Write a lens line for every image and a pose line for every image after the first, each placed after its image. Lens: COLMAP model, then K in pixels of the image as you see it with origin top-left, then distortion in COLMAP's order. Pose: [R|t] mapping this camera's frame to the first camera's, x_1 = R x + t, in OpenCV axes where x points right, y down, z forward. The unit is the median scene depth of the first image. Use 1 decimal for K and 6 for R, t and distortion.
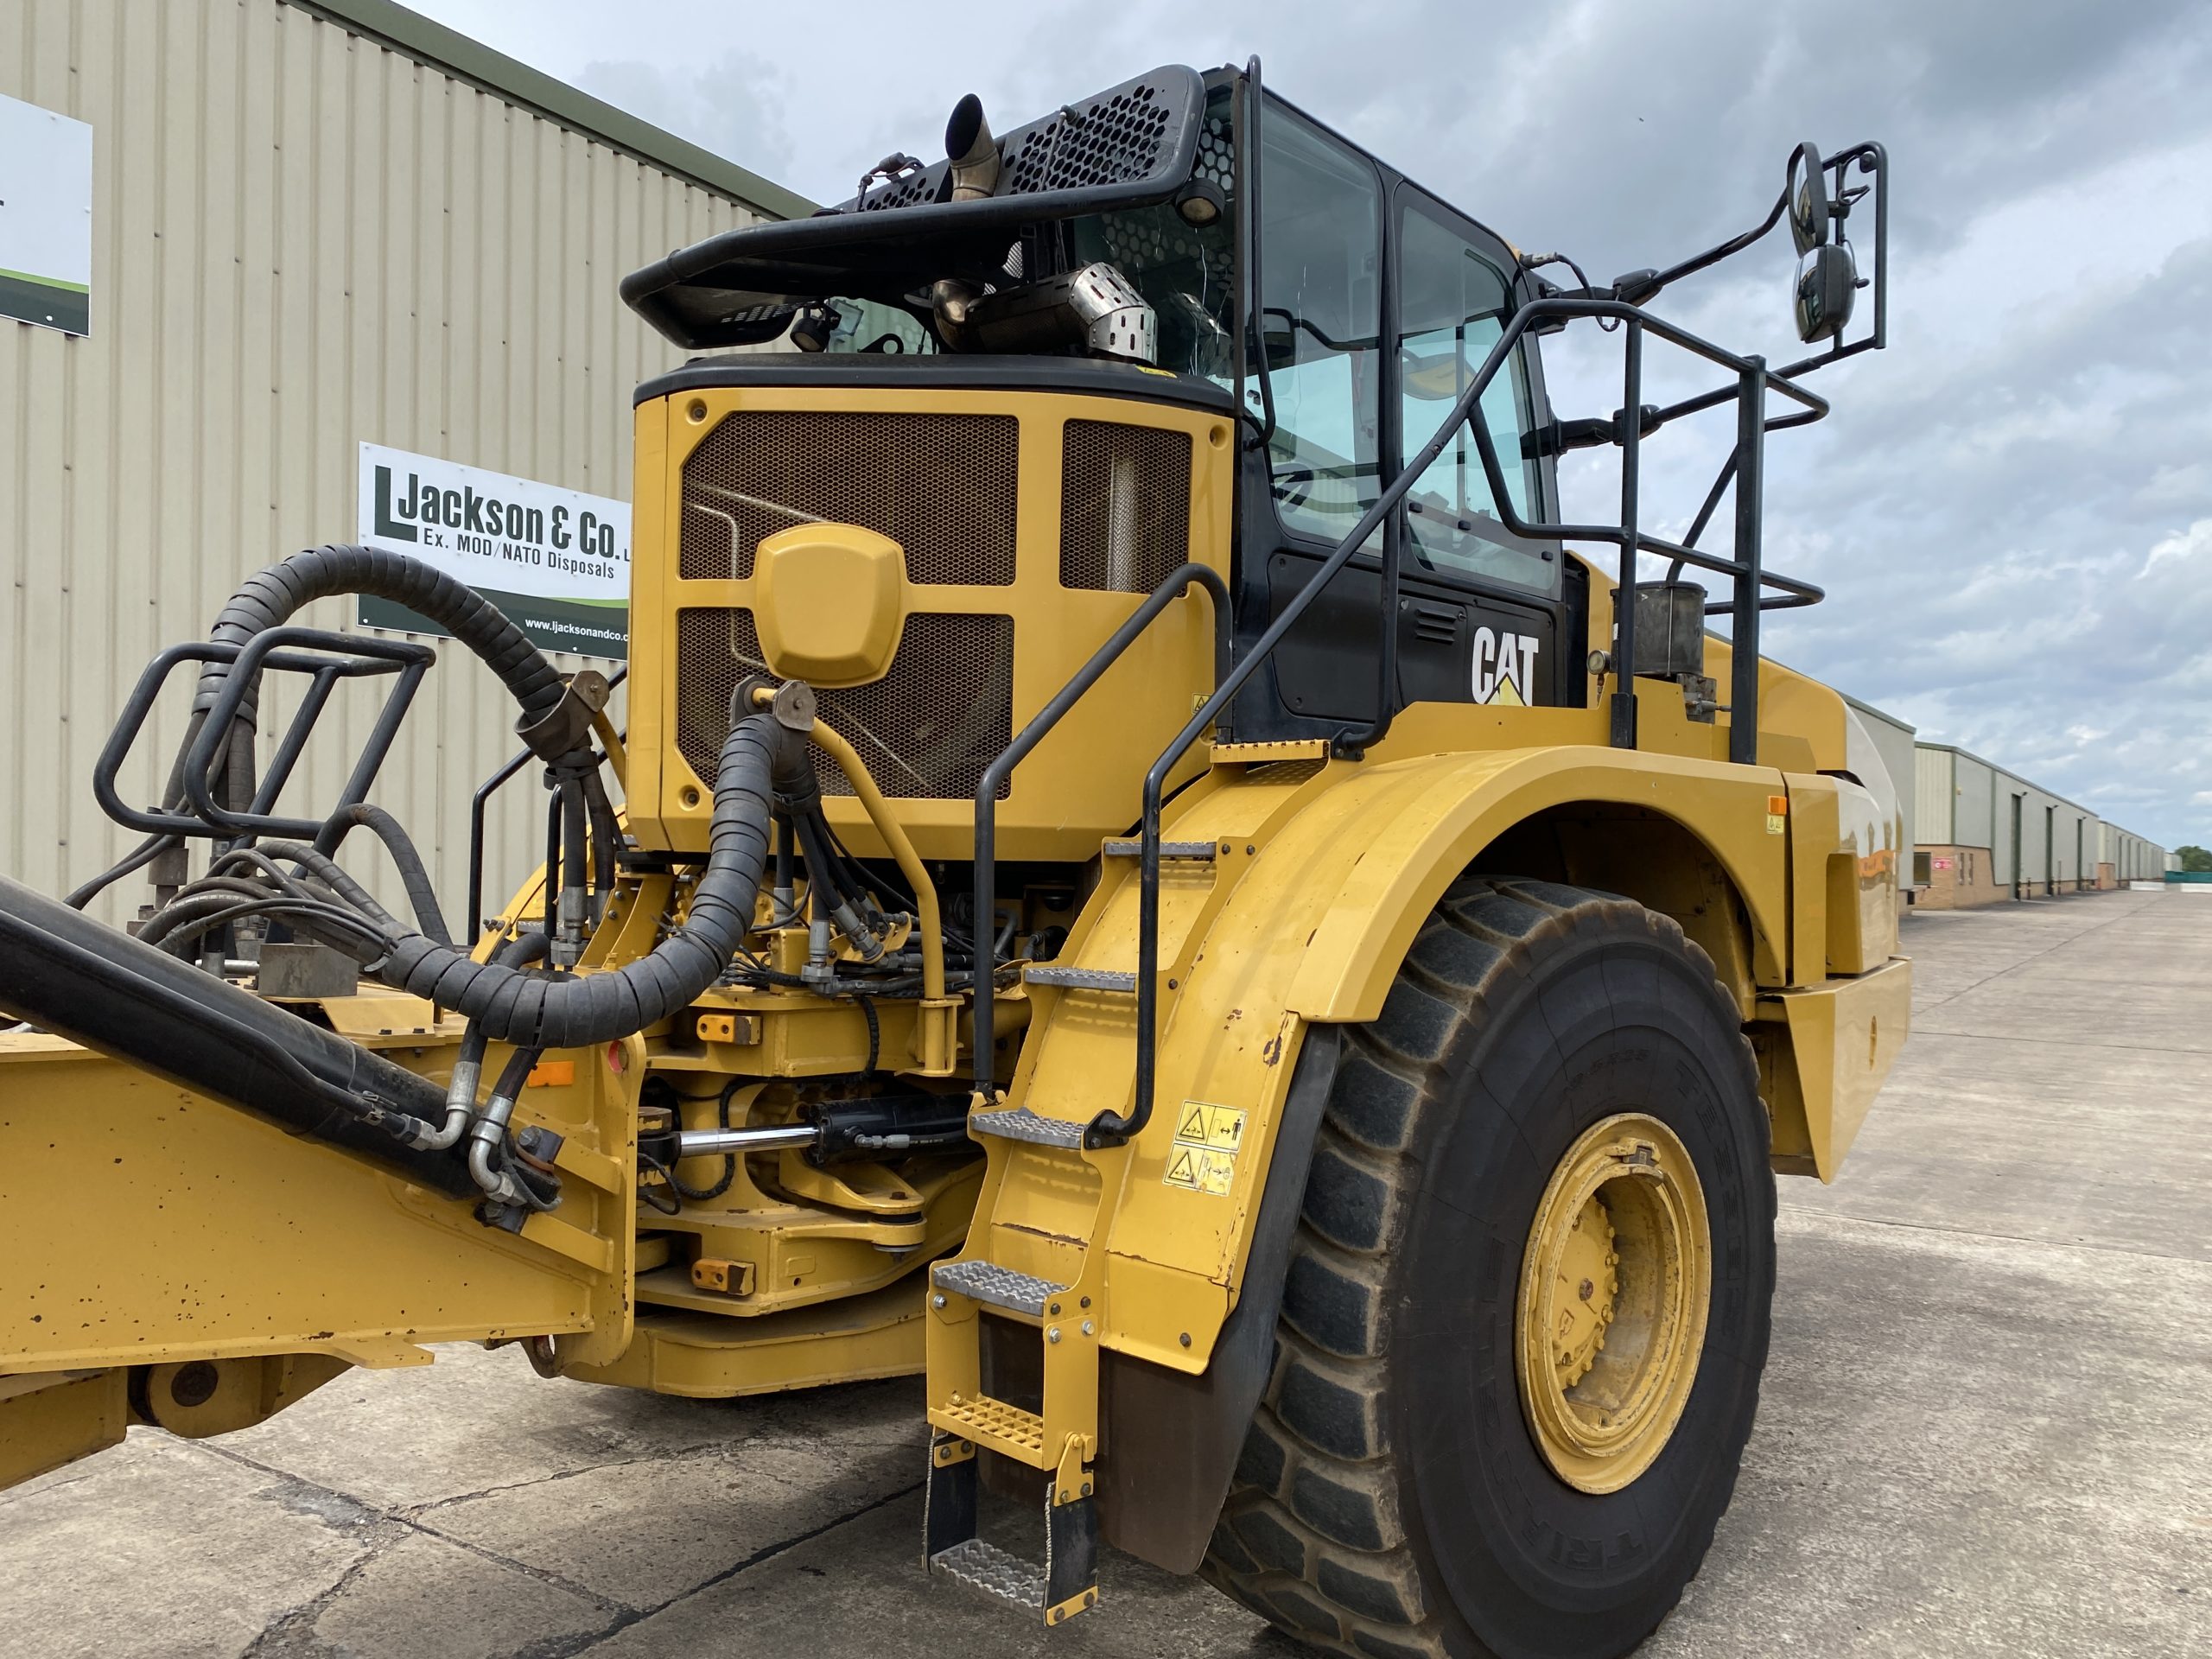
lens RADIAL K [[1680.4, 0, 1106.6], [0, 1680.4, 831.1], [0, 0, 1]] dist [0.037886, -0.035798]
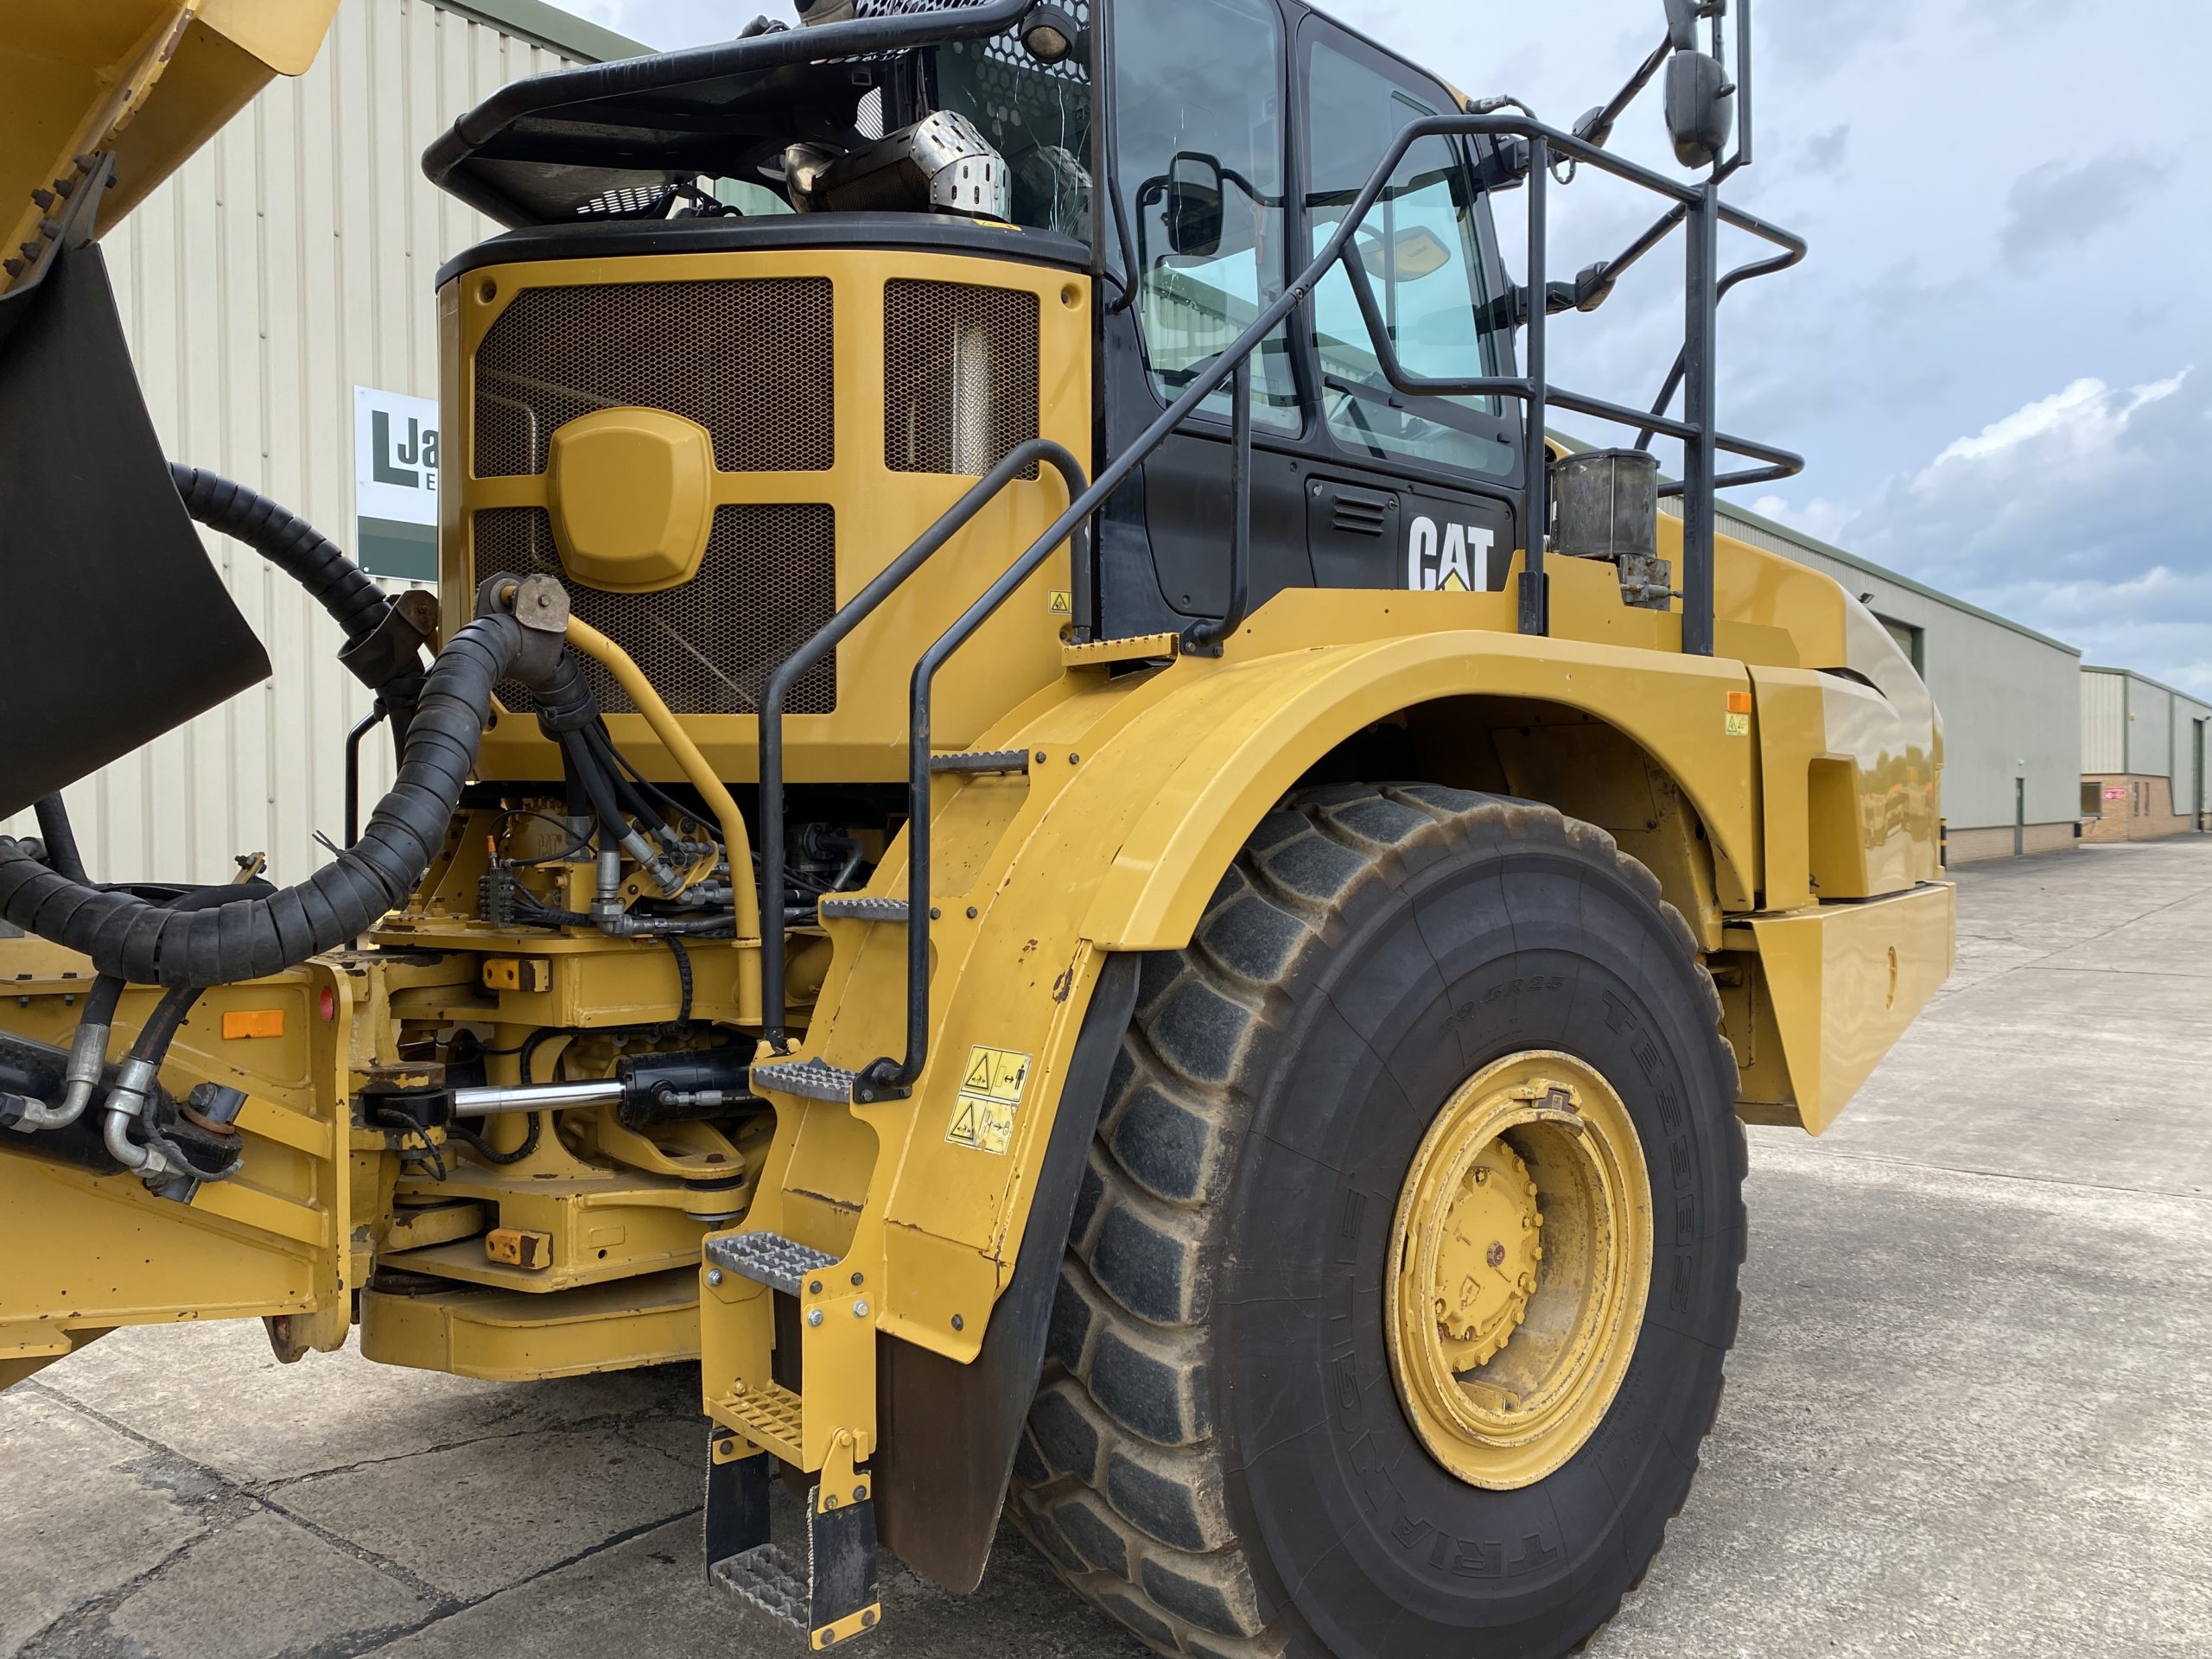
lens RADIAL K [[1680.4, 0, 1103.7], [0, 1680.4, 817.3], [0, 0, 1]] dist [0.037886, -0.035798]
pose [[0.996501, -0.020126, -0.081124, 0.148595], [0.021863, 0.999549, 0.020575, 0.020711], [0.080673, -0.022277, 0.996492, 0.111783]]
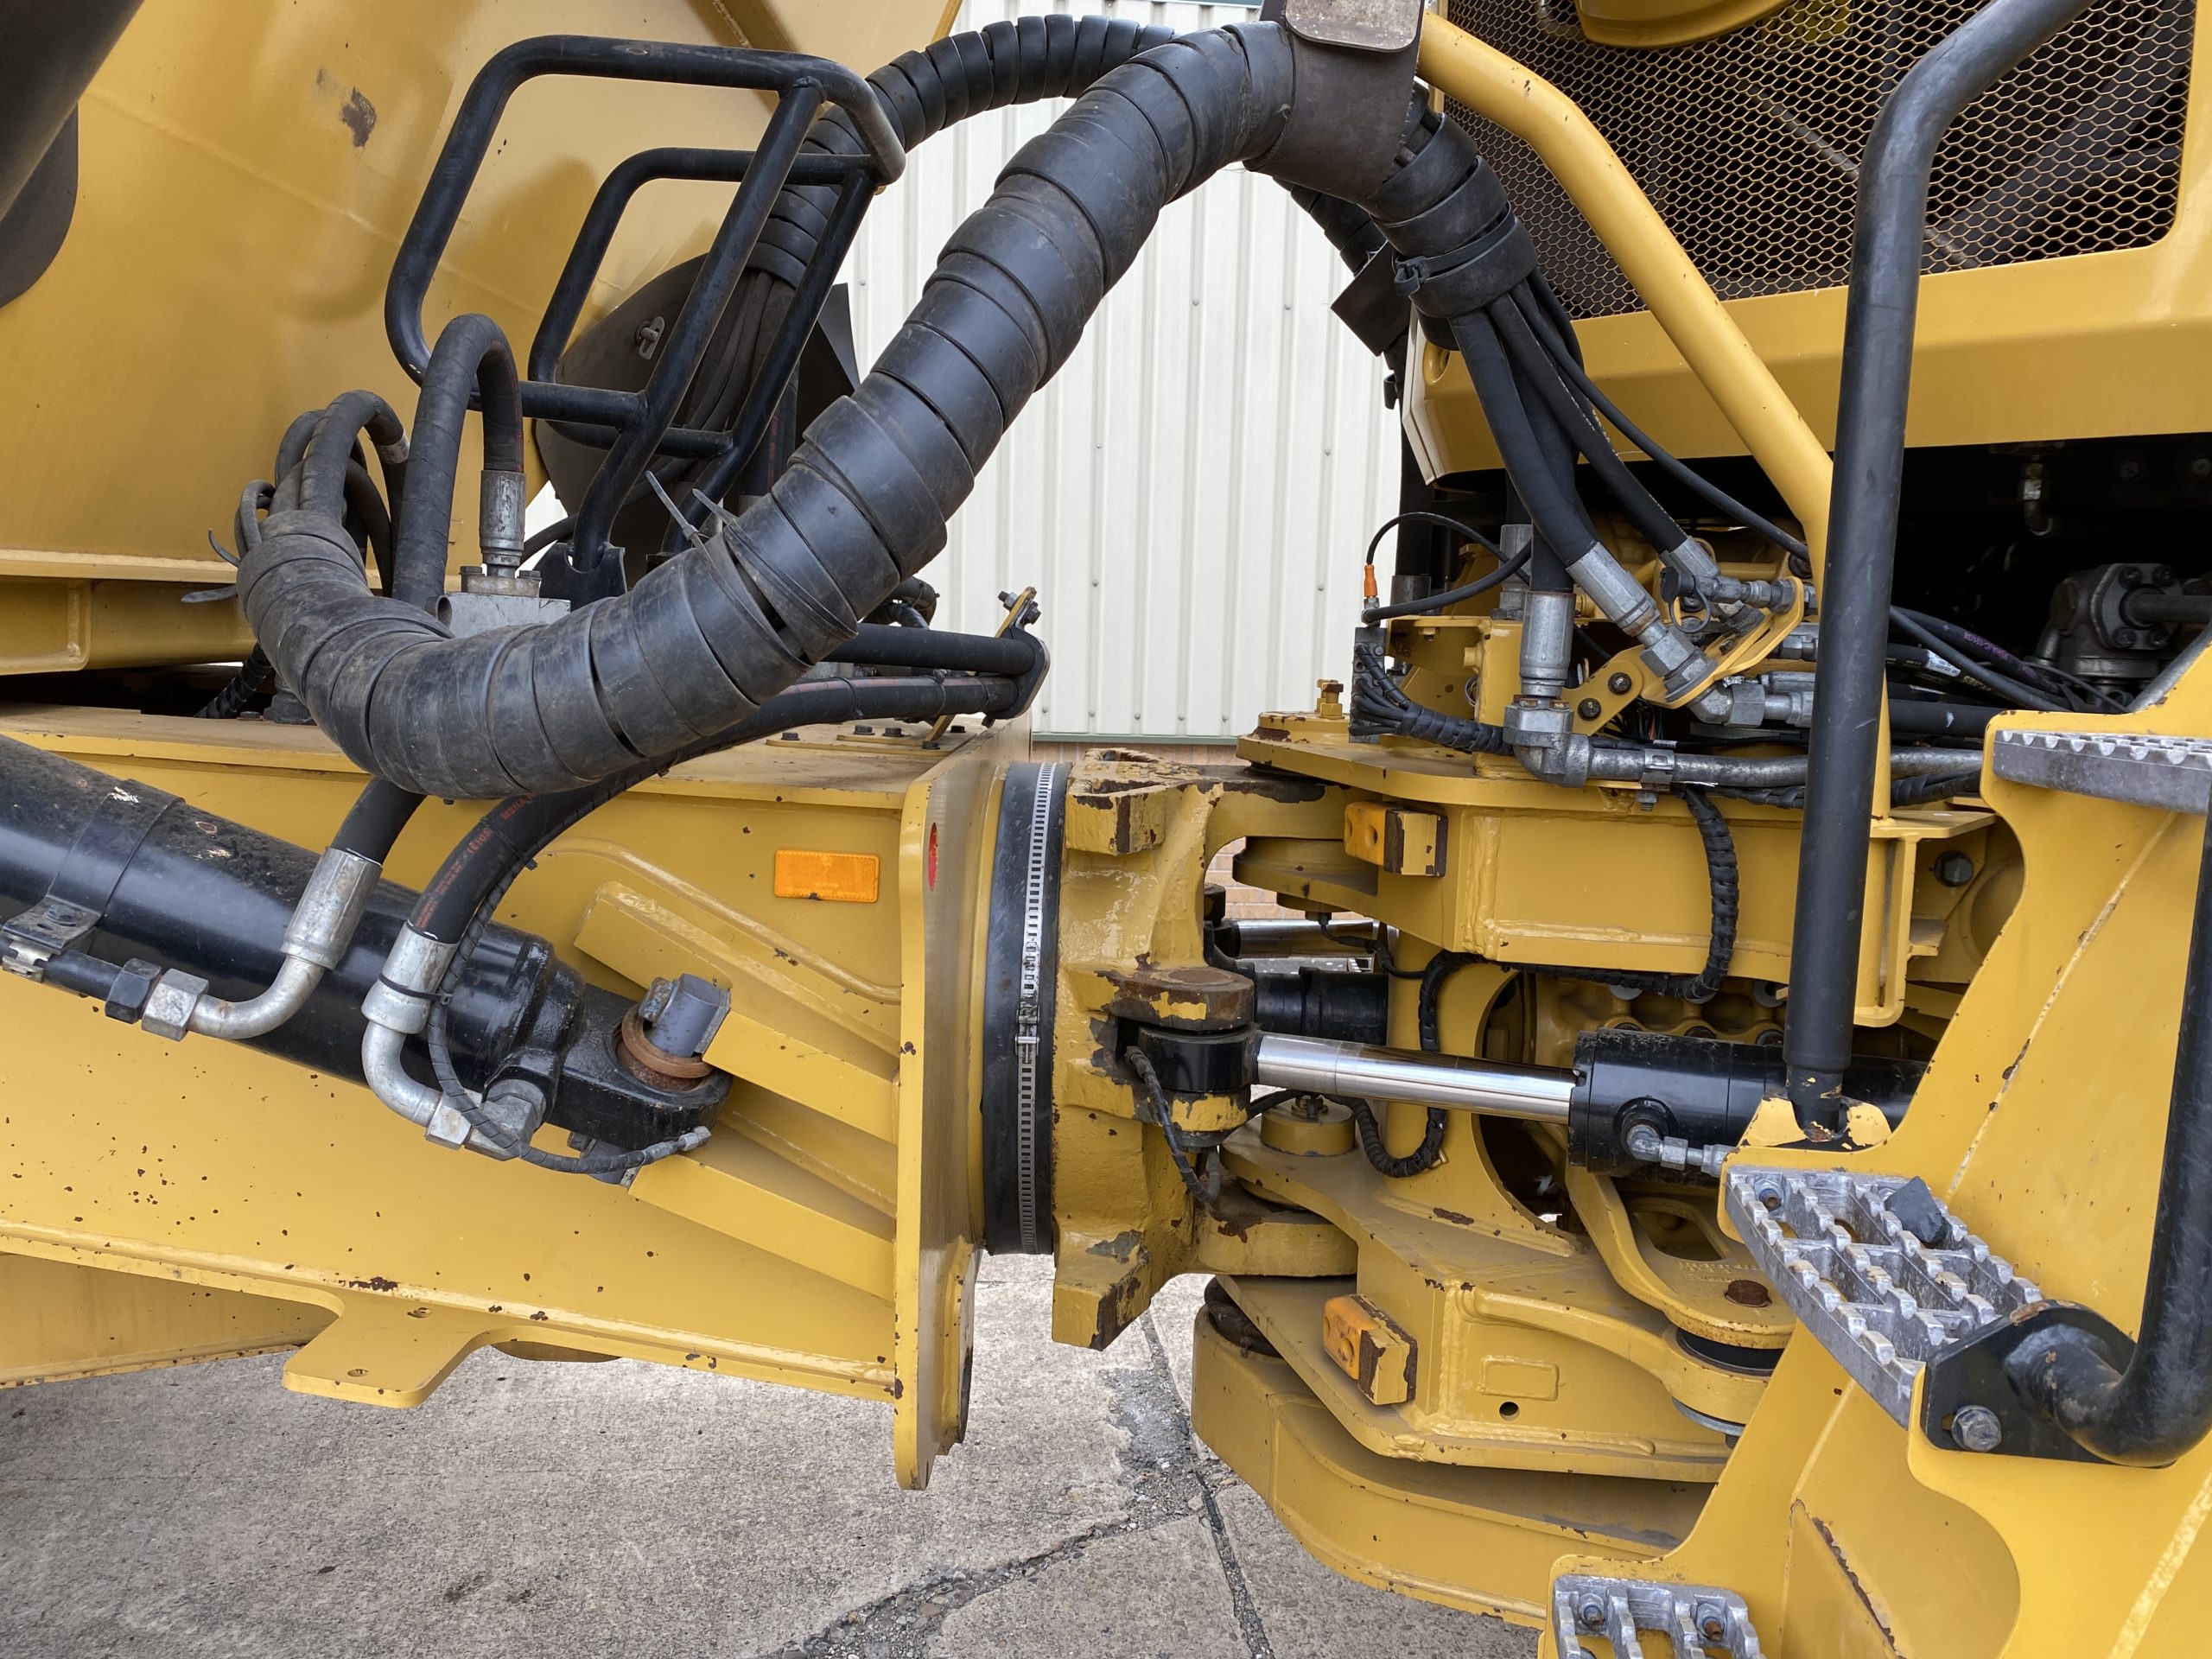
lens RADIAL K [[1680.4, 0, 1122.5], [0, 1680.4, 827.8], [0, 0, 1]] dist [0.037886, -0.035798]
pose [[0.638449, 0.098843, -0.763291, 0.072095], [-0.010312, 0.992729, 0.119930, 0.056757], [0.769595, -0.068698, 0.634826, 0.598484]]
